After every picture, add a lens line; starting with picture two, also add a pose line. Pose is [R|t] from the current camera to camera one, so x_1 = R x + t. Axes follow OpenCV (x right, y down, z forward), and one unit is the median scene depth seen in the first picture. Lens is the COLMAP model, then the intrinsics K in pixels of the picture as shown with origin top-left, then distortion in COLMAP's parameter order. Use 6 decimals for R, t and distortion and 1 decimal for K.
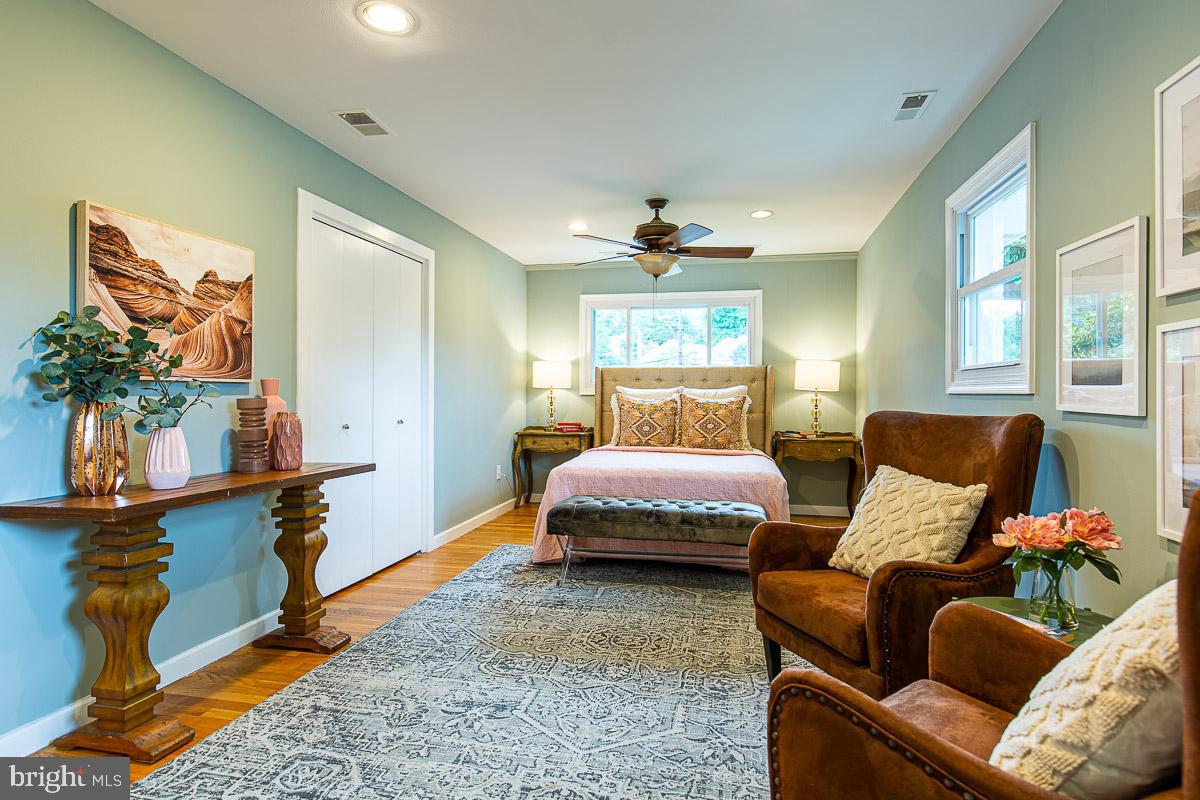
lens RADIAL K [[633.0, 0, 600.2], [0, 633.0, 402.7], [0, 0, 1]] dist [0.005431, -0.004376]
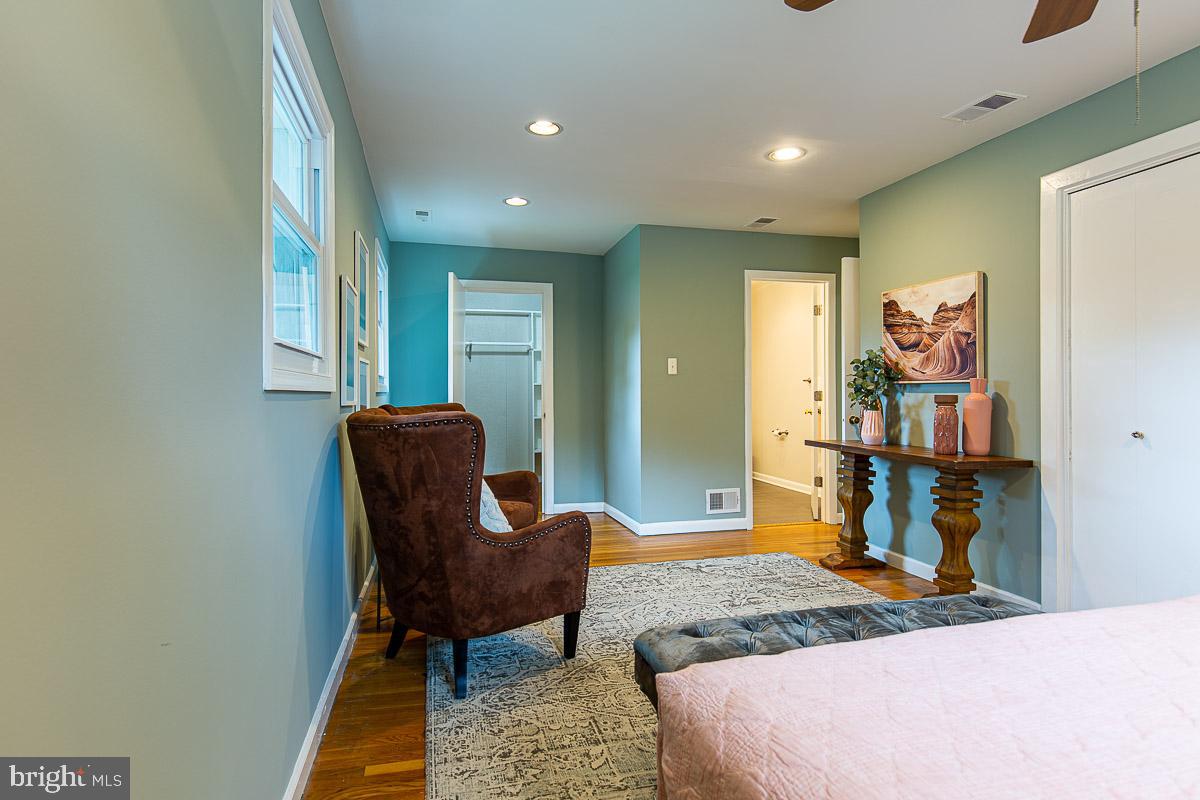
lens RADIAL K [[633.0, 0, 597.1], [0, 633.0, 405.0], [0, 0, 1]] dist [0.005431, -0.004376]
pose [[-0.890645, 0.011372, -0.454558, 0.664938], [-0.004737, 0.999401, 0.034286, -0.027049], [0.454675, 0.032690, -0.890057, 1.815014]]
